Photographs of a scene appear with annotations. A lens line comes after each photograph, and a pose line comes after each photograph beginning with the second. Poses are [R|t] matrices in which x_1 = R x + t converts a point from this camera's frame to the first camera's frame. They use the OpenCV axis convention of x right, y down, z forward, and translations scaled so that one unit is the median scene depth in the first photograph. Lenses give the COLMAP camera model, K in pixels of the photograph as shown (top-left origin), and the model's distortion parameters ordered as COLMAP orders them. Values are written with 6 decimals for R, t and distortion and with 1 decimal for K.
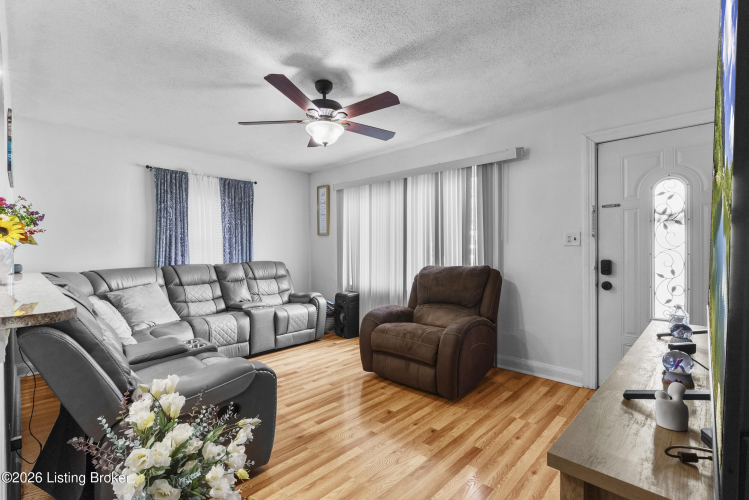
lens RADIAL K [[350.6, 0, 370.7], [0, 350.6, 250.9], [0, 0, 1]] dist [-0.000488, -0.000167]
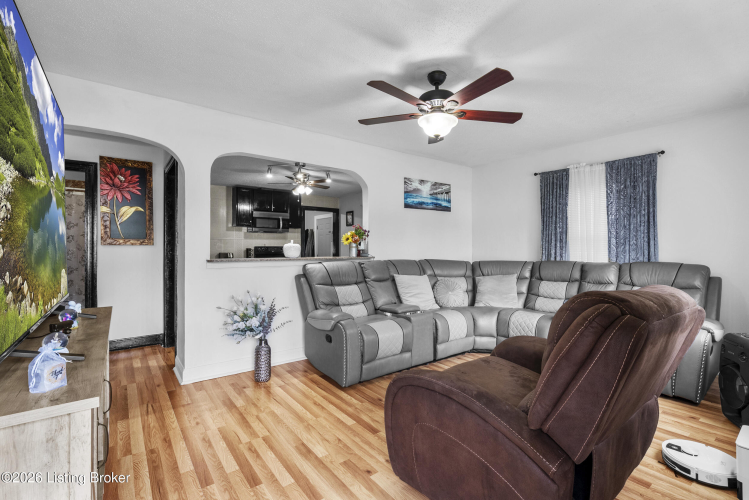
lens RADIAL K [[338.4, 0, 376.3], [0, 338.4, 249.0], [0, 0, 1]] dist [-0.001405, -0.000183]
pose [[-0.153892, 0.010503, -0.988032, 0.535249], [0.002851, 0.999944, 0.010186, -0.007357], [0.988084, -0.001249, -0.153913, 0.643060]]
